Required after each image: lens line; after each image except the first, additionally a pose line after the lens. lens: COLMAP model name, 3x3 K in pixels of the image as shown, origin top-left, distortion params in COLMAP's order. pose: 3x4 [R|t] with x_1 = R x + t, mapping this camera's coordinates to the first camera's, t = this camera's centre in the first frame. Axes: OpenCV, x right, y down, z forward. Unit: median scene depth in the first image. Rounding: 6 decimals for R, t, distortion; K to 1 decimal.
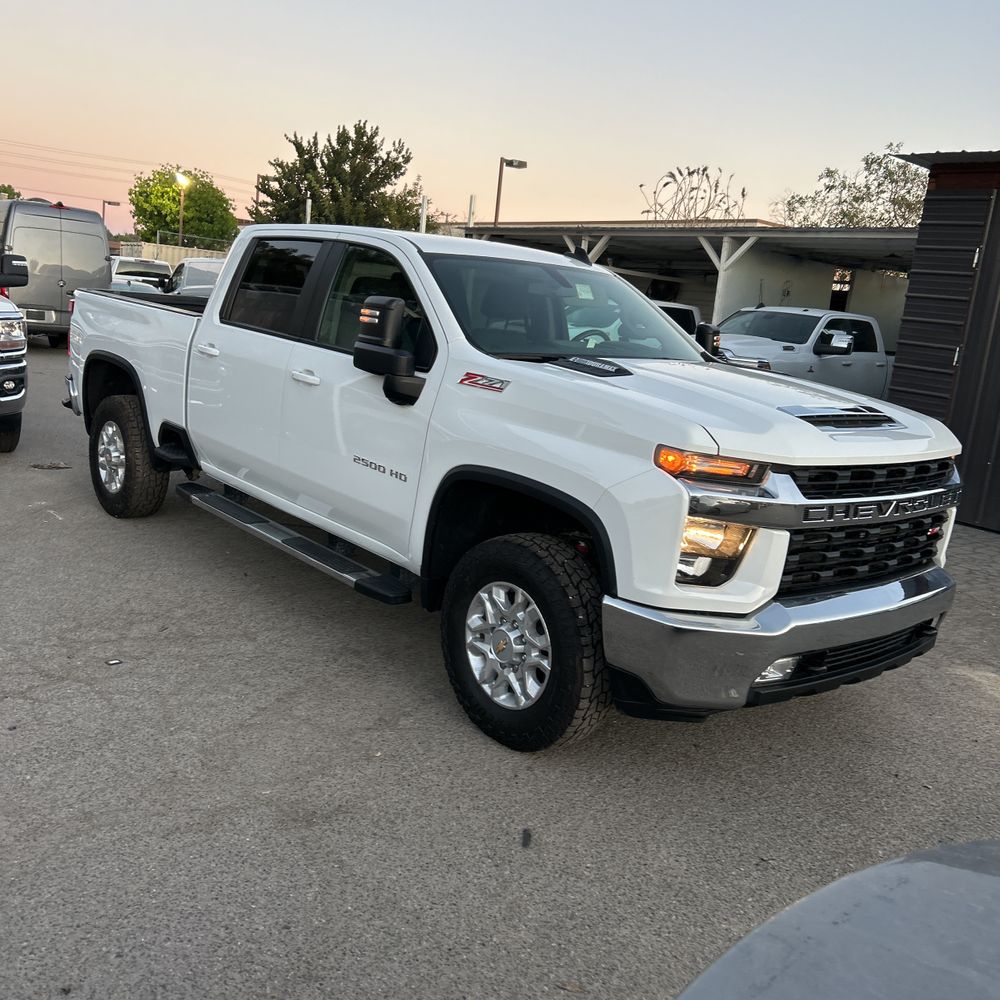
lens RADIAL K [[1010.5, 0, 496.4], [0, 1010.5, 467.2], [0, 0, 1]] dist [0.016812, 0.000000]
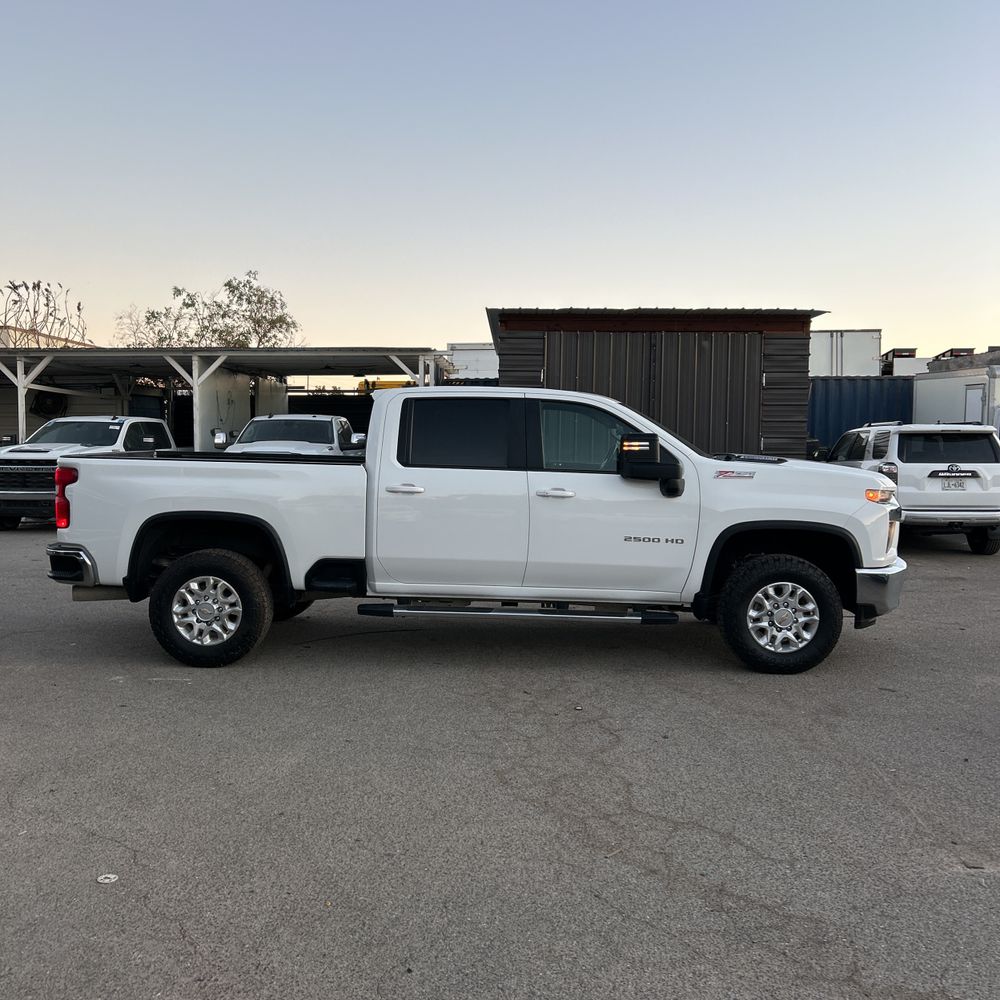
lens RADIAL K [[1010.5, 0, 509.2], [0, 1010.5, 457.0], [0, 0, 1]] dist [0.016812, 0.000000]
pose [[0.680254, -0.107221, 0.725091, -1.253918], [0.179398, 0.983511, -0.022870, -0.117817], [-0.710683, 0.145637, 0.688273, 0.055966]]
